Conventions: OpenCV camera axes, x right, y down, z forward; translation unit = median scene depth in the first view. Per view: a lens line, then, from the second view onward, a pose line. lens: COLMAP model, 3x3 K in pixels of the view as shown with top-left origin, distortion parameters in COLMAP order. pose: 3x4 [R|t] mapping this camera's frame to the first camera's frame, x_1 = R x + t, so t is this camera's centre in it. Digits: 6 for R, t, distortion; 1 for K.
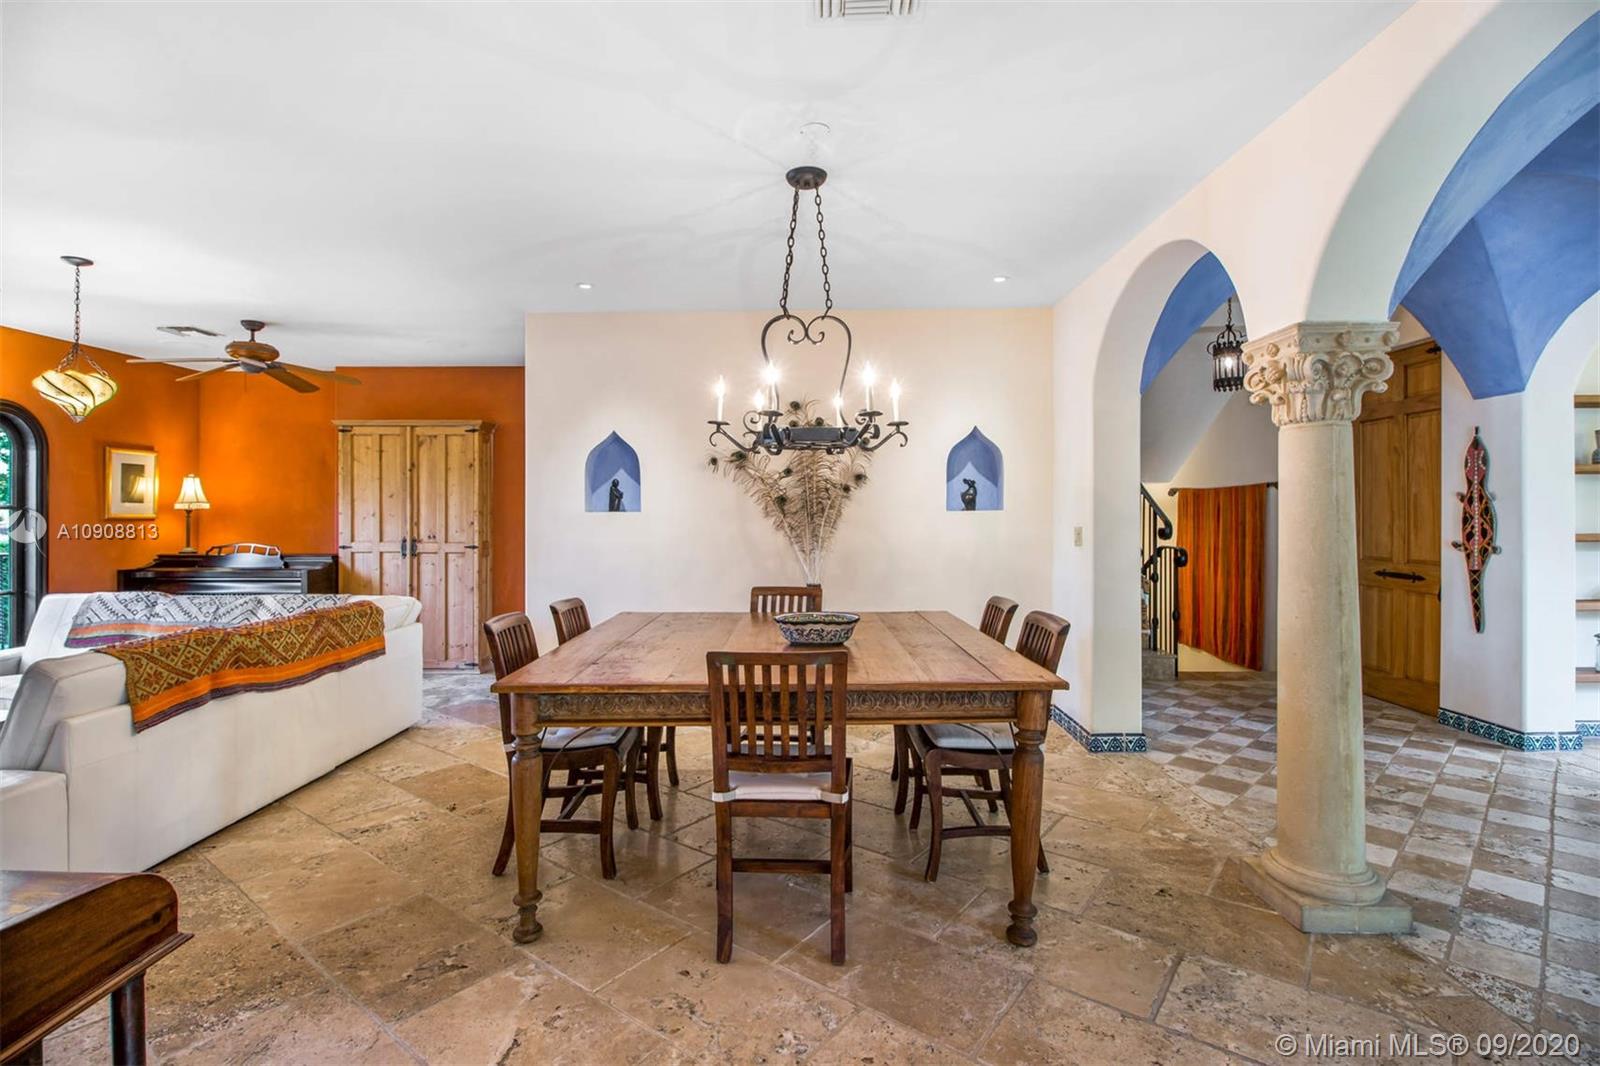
lens RADIAL K [[745.0, 0, 791.3], [0, 745.0, 526.4], [0, 0, 1]] dist [-0.004821, -0.001535]
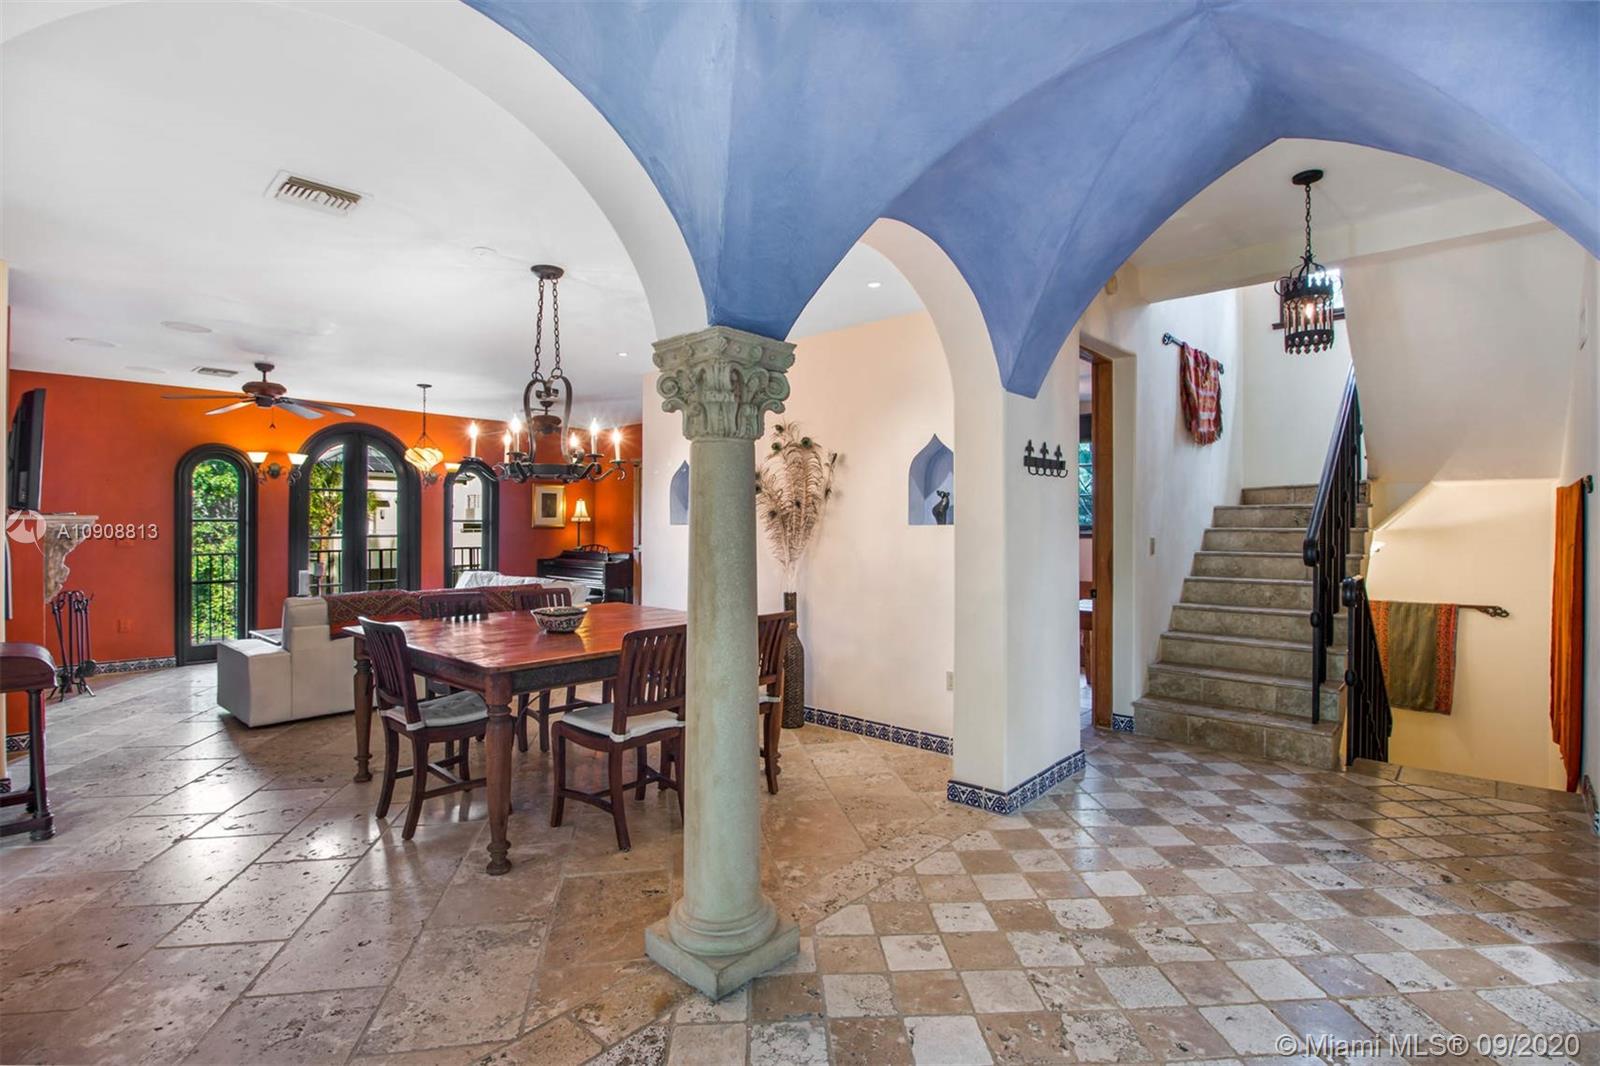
lens RADIAL K [[745.0, 0, 791.3], [0, 745.0, 526.4], [0, 0, 1]] dist [-0.004821, -0.001535]
pose [[0.750003, 0.004441, -0.661419, 1.019376], [-0.012430, 0.999896, -0.007381, -0.012929], [0.661317, 0.013757, 0.749980, 0.256685]]
